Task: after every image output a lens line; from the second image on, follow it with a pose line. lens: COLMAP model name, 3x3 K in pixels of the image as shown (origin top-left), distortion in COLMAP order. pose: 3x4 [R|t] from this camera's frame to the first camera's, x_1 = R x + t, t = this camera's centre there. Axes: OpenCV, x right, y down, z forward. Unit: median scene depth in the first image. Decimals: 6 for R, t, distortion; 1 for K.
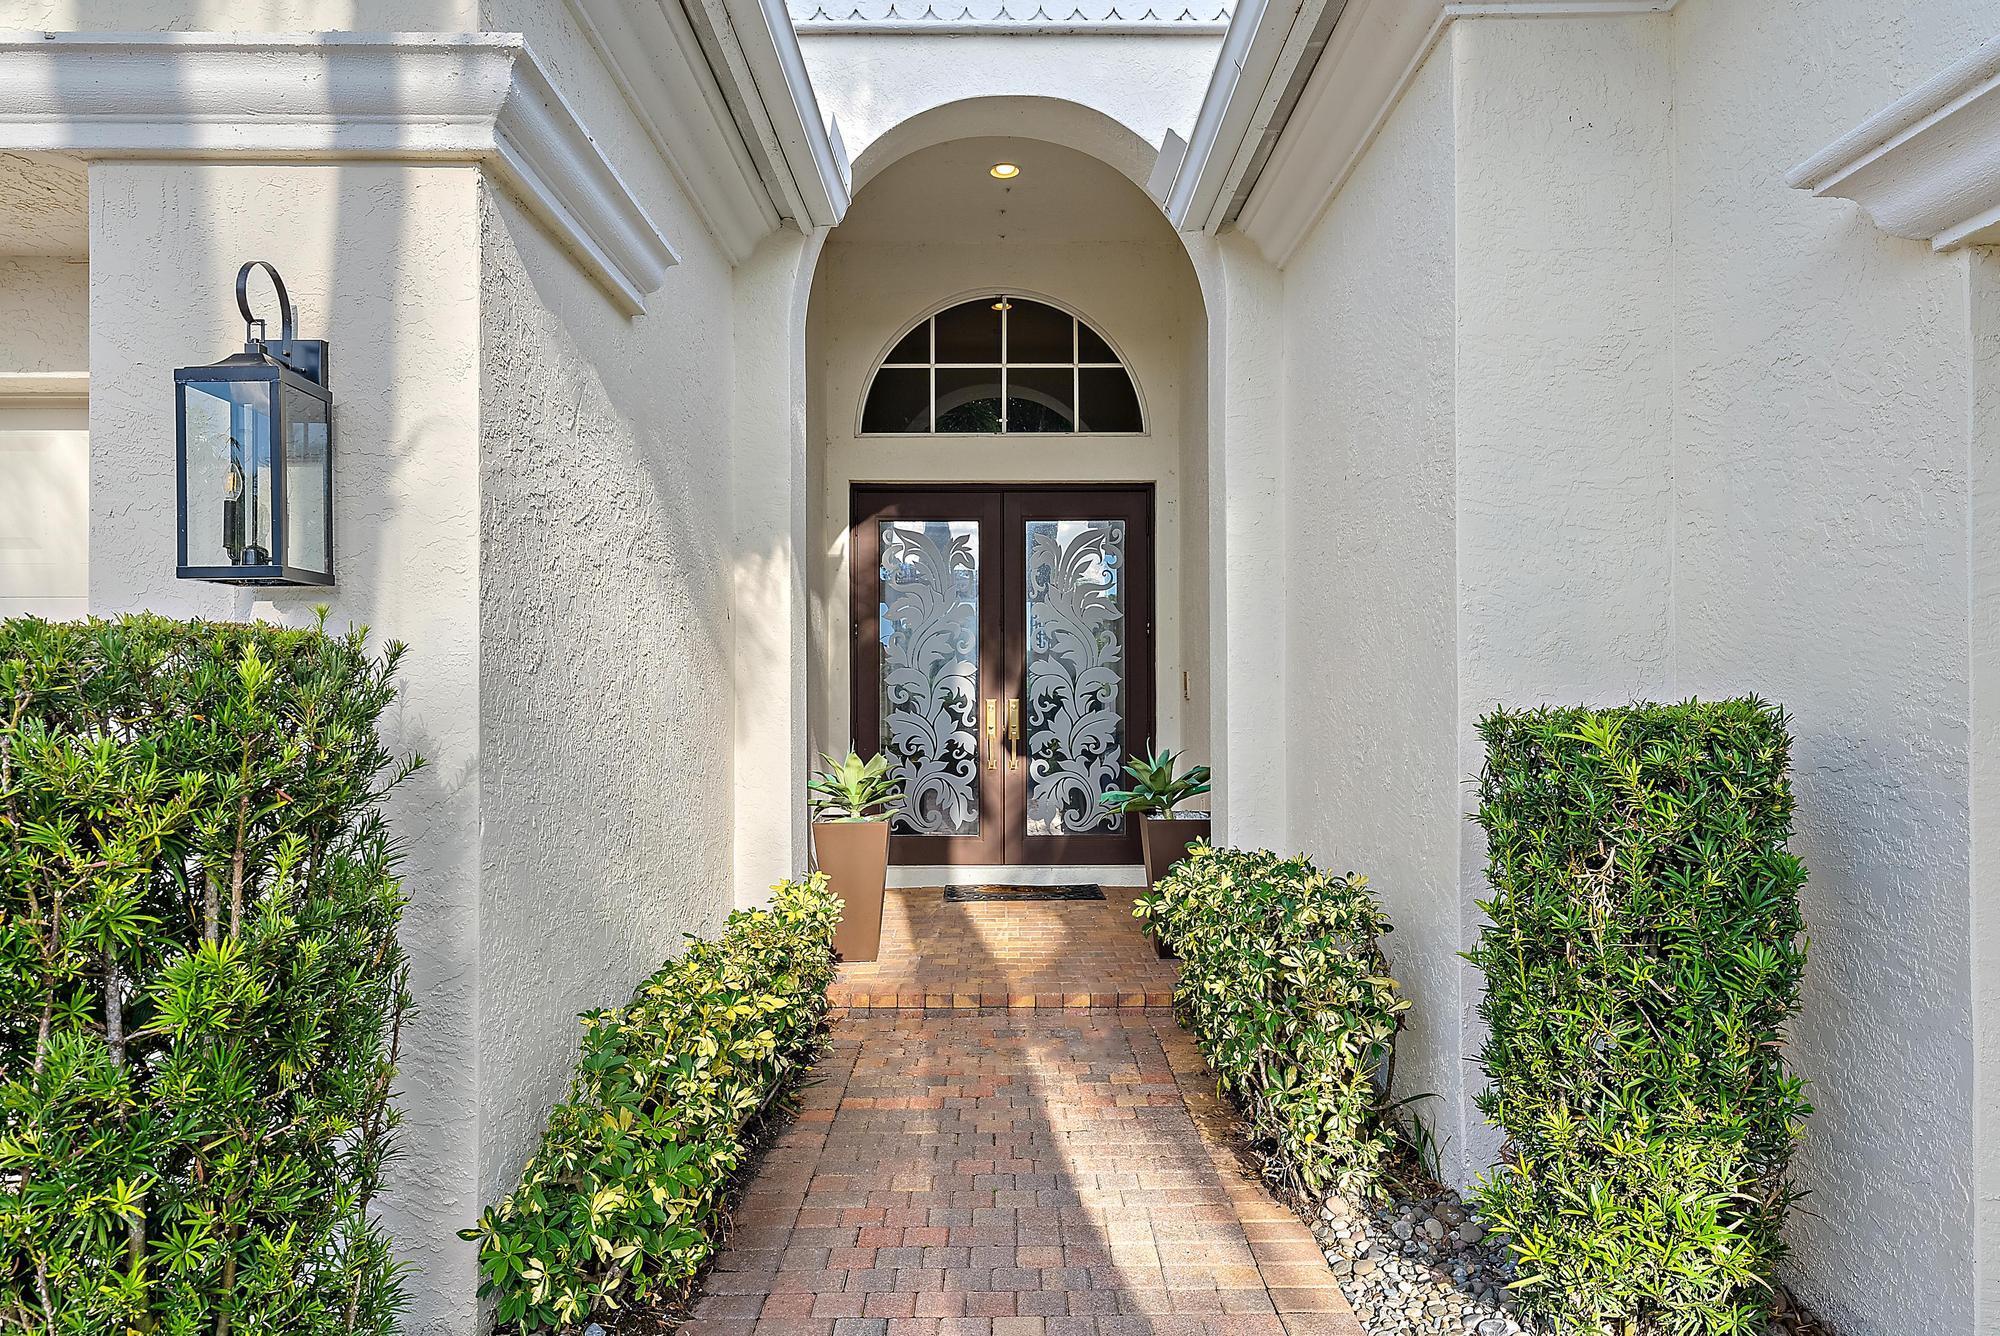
lens RADIAL K [[1275.8, 0, 1000.0], [0, 1275.8, 668.0], [0, 0, 1]] dist [-0.002115, -0.000556]
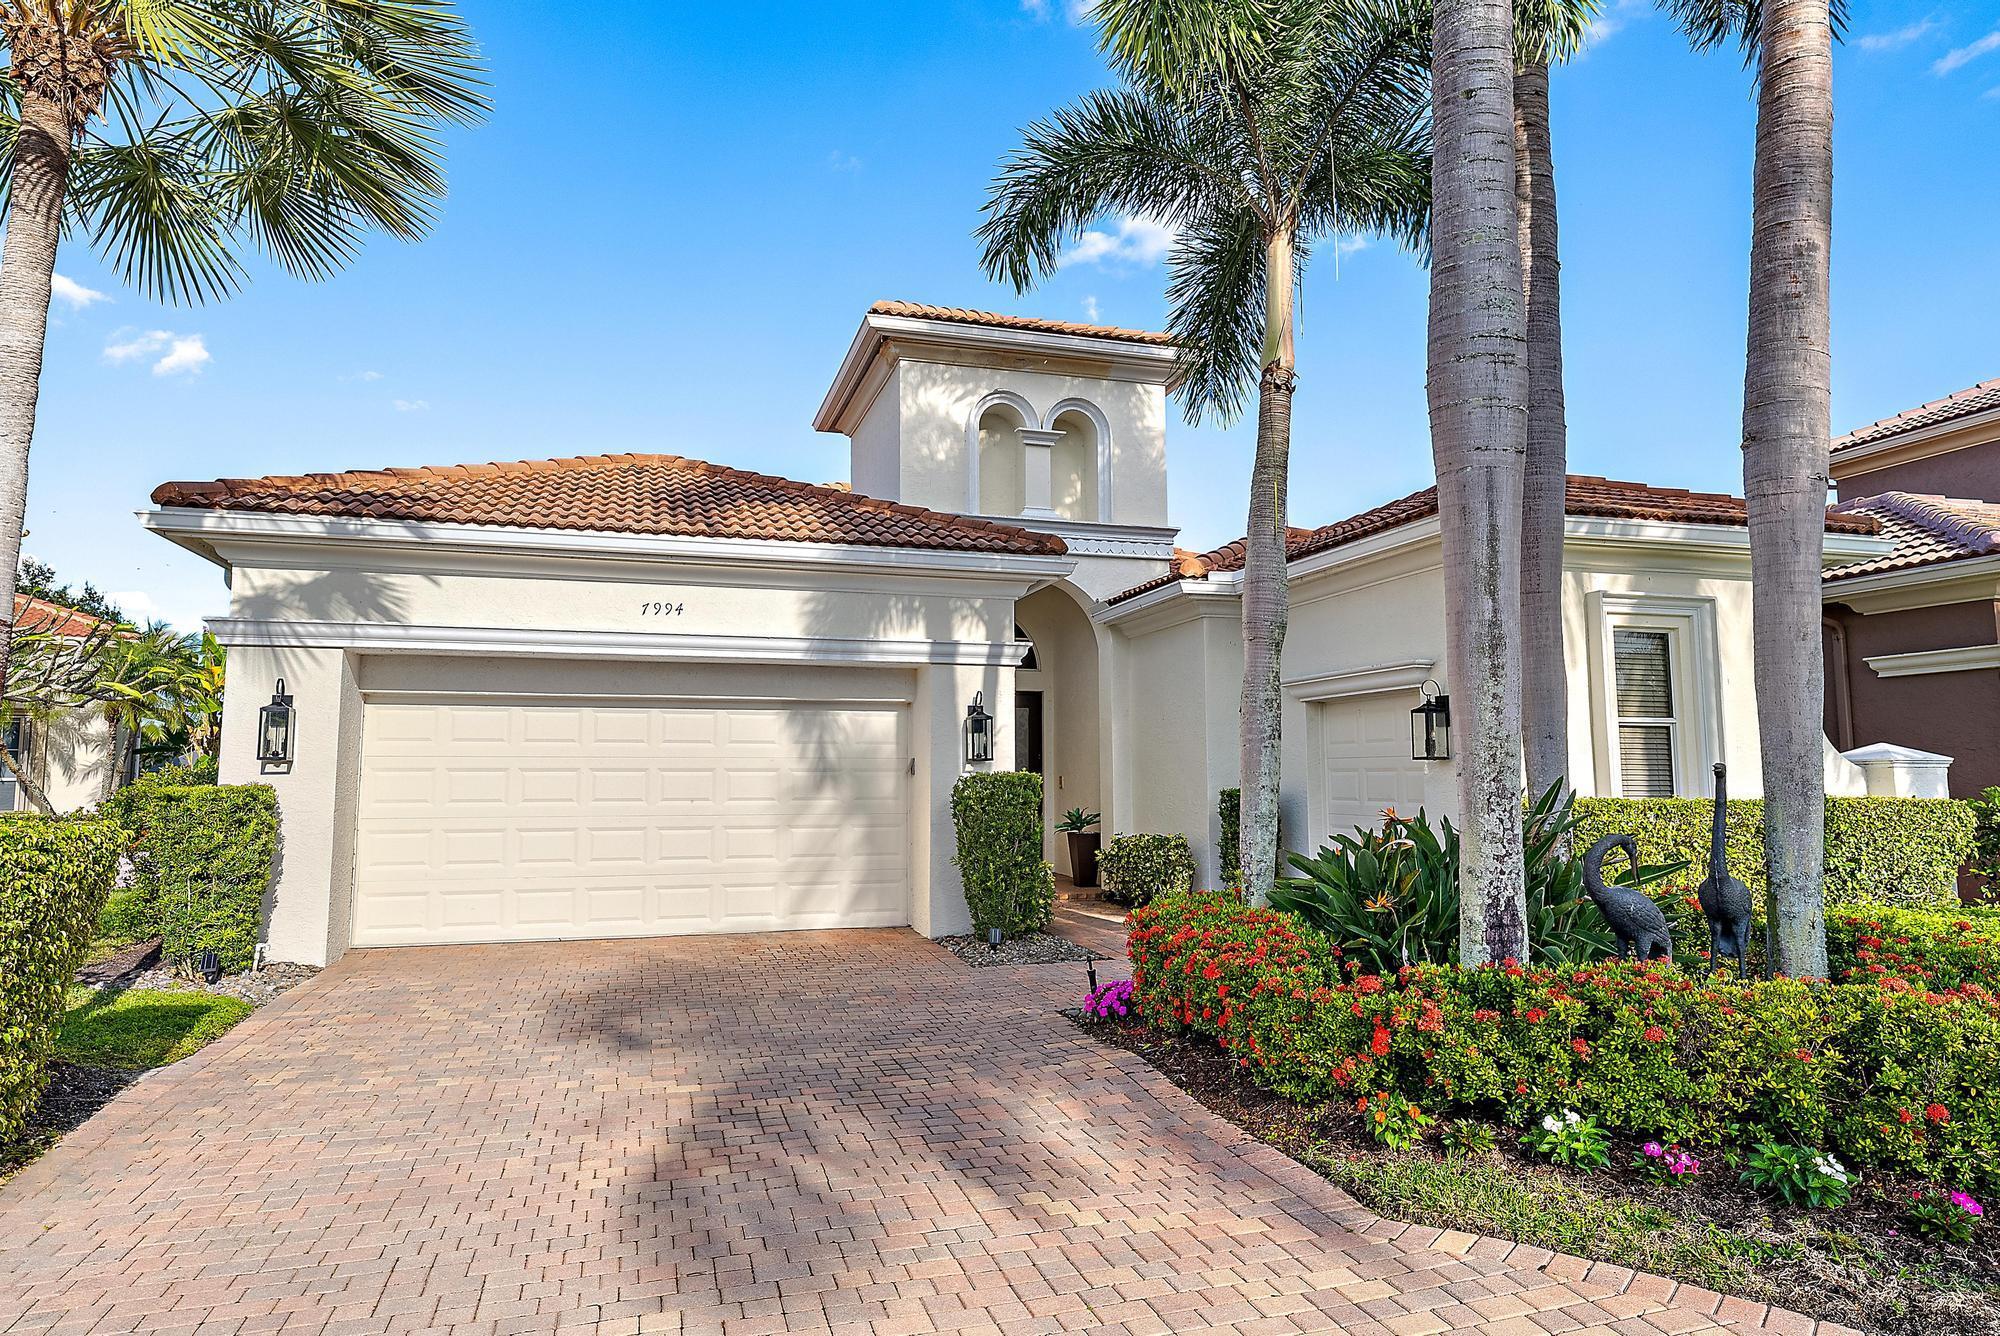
lens RADIAL K [[1202.9, 0, 1000.0], [0, 1202.9, 668.0], [0, 0, 1]] dist [-0.000049, -0.000011]
pose [[0.957825, 0.023359, 0.286402, -1.664625], [-0.000776, 0.996897, -0.078715, -0.059323], [-0.287352, 0.075173, 0.954871, -3.005237]]
